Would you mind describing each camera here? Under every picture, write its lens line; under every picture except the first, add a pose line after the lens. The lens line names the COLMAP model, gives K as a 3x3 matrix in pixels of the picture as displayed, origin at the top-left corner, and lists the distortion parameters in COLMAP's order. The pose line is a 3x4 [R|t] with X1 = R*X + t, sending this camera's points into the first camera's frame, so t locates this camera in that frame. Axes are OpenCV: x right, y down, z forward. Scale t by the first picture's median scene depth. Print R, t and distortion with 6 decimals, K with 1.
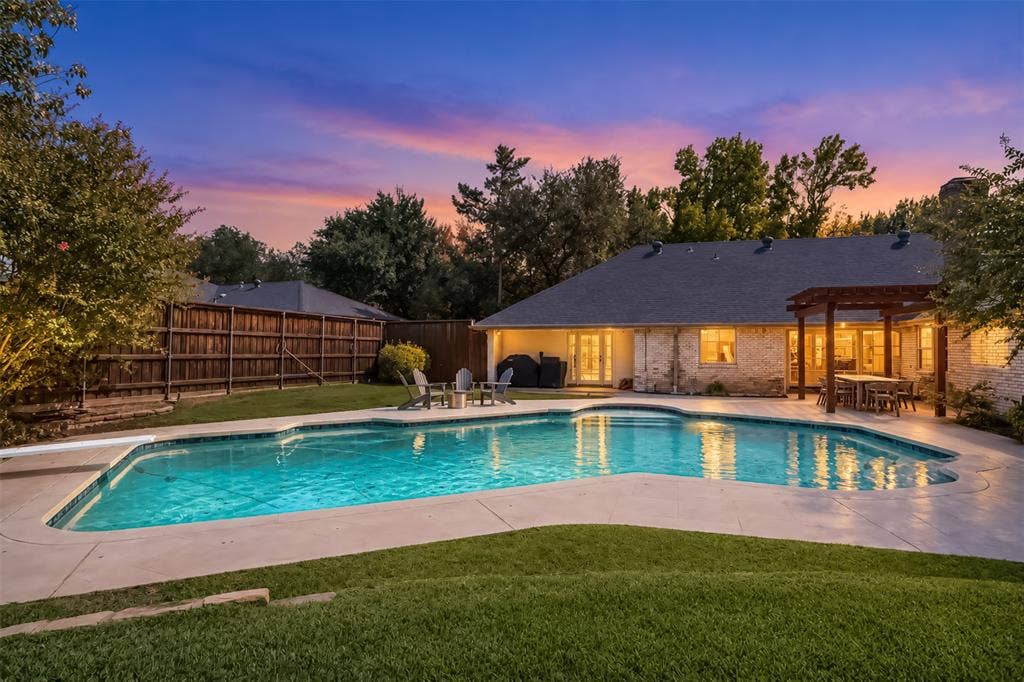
lens RADIAL K [[498.0, 0, 511.3], [0, 498.0, 340.4], [0, 0, 1]] dist [0.000278, 0.000457]
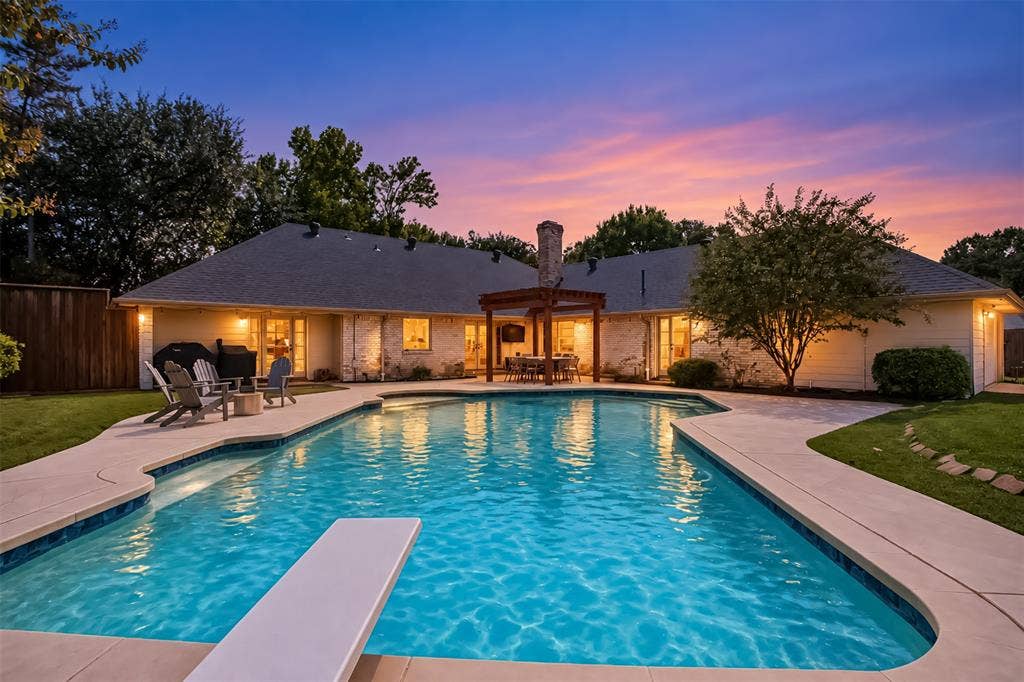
lens RADIAL K [[498.0, 0, 510.7], [0, 498.0, 342.7], [0, 0, 1]] dist [0.000278, 0.000457]
pose [[0.639926, -0.000243, 0.768437, -0.107999], [-0.015144, 0.999802, 0.012928, 0.005034], [-0.768287, -0.019910, 0.639795, 0.063492]]
